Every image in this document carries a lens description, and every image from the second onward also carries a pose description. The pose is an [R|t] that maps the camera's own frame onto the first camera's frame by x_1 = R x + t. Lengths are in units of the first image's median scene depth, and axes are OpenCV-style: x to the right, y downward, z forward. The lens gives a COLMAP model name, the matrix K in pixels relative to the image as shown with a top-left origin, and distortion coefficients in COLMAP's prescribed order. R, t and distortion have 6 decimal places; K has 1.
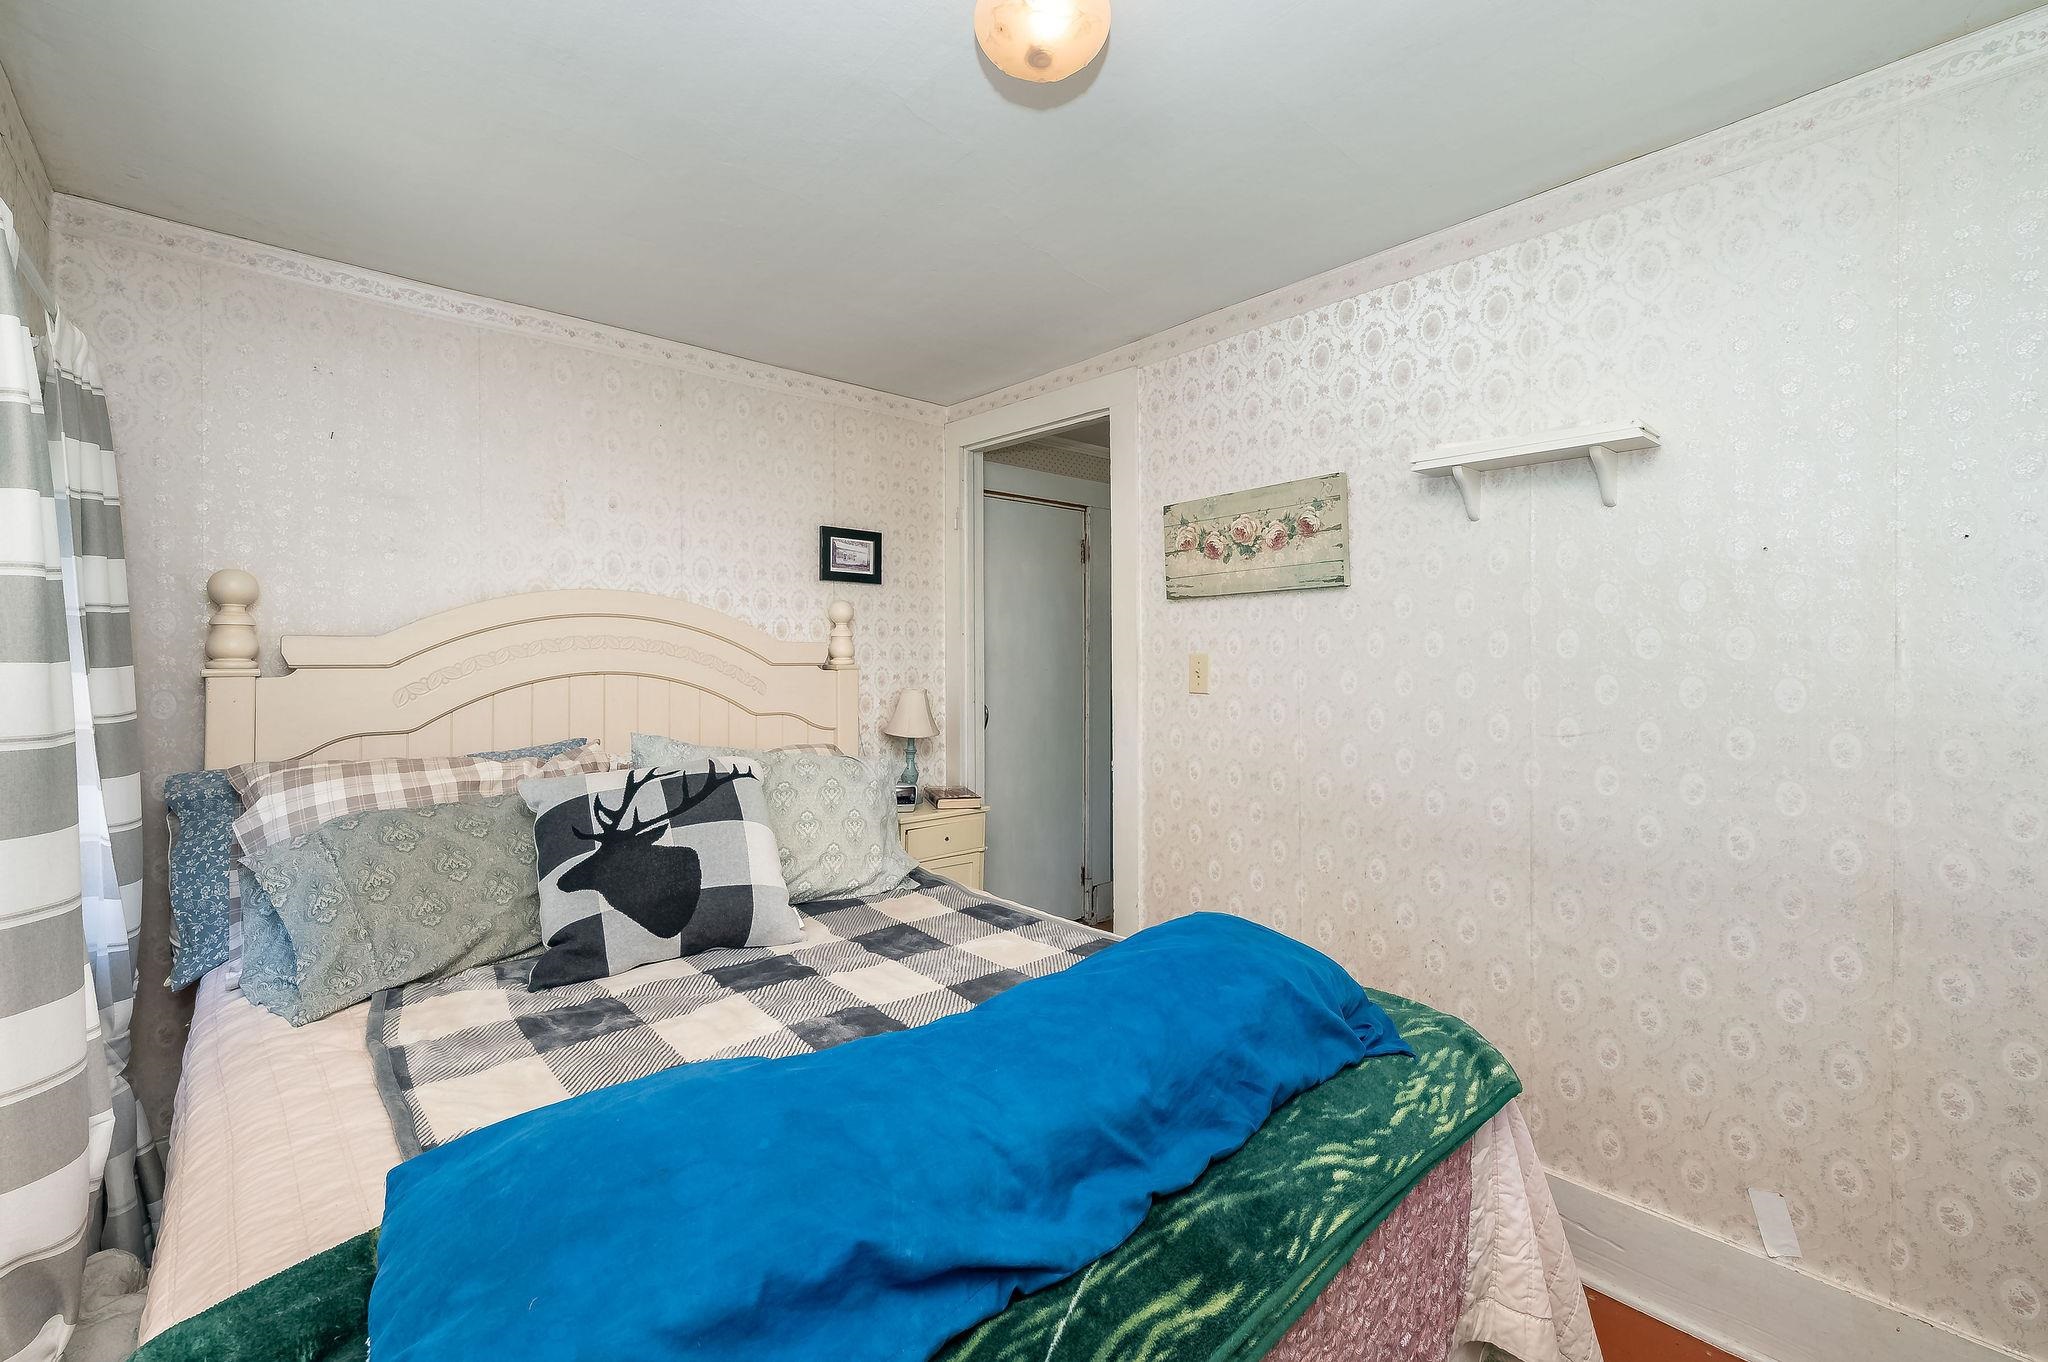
lens RADIAL K [[838.7, 0, 1020.7], [0, 838.7, 640.3], [0, 0, 1]] dist [-0.000717, -0.000114]
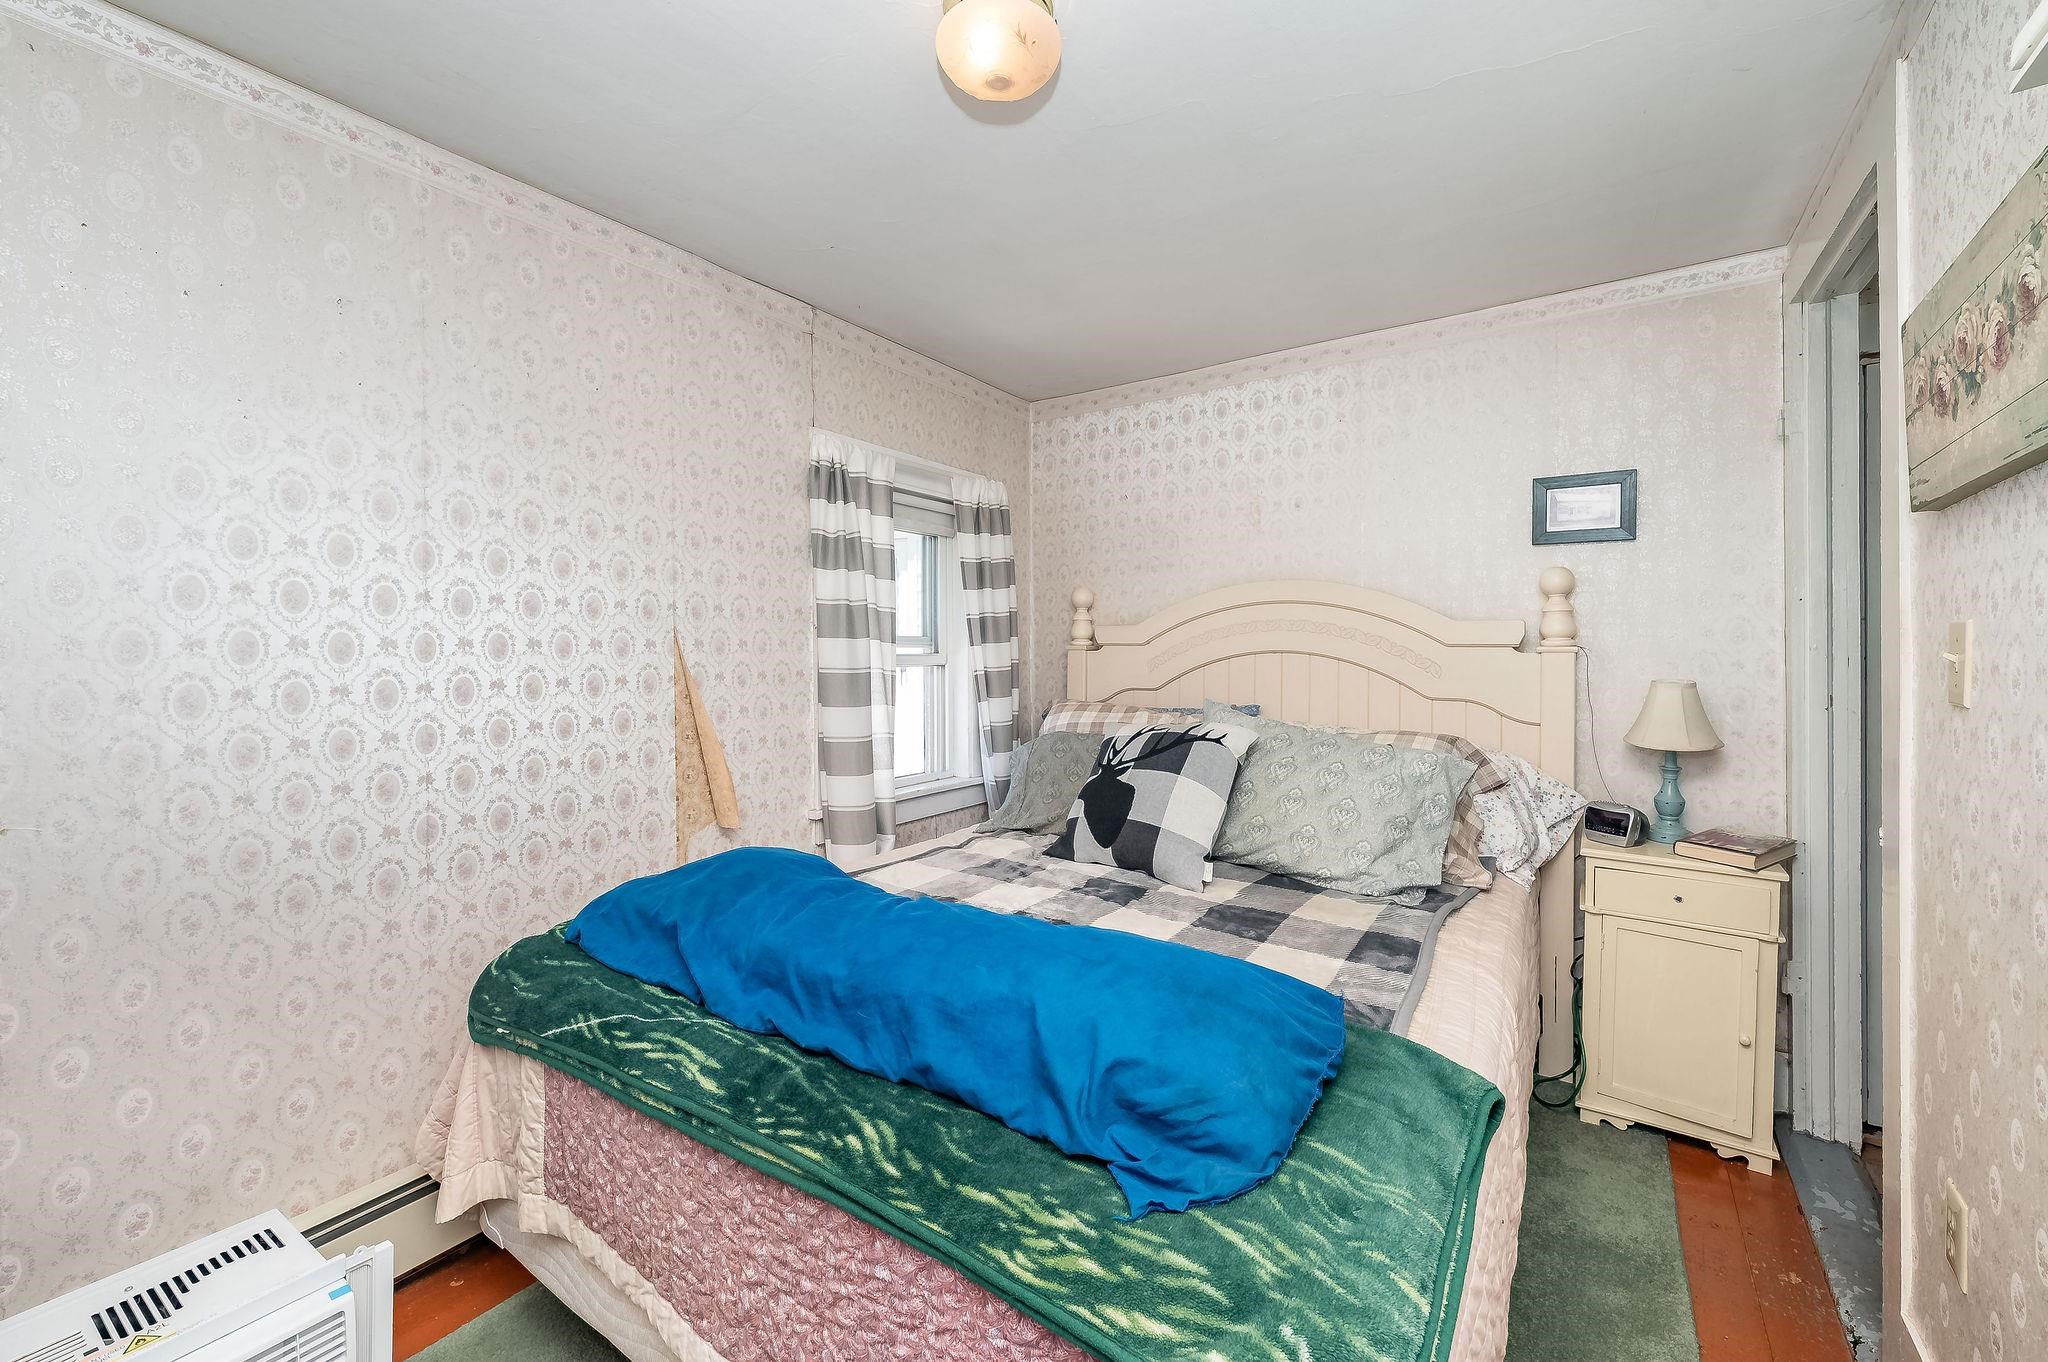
lens RADIAL K [[831.2, 0, 1020.1], [0, 831.2, 645.1], [0, 0, 1]] dist [-0.000335, -0.000056]
pose [[0.225523, 0.000178, -0.974238, 1.294063], [0.017410, 0.999840, 0.004213, 0.043844], [0.974082, -0.017912, 0.225484, 0.914135]]
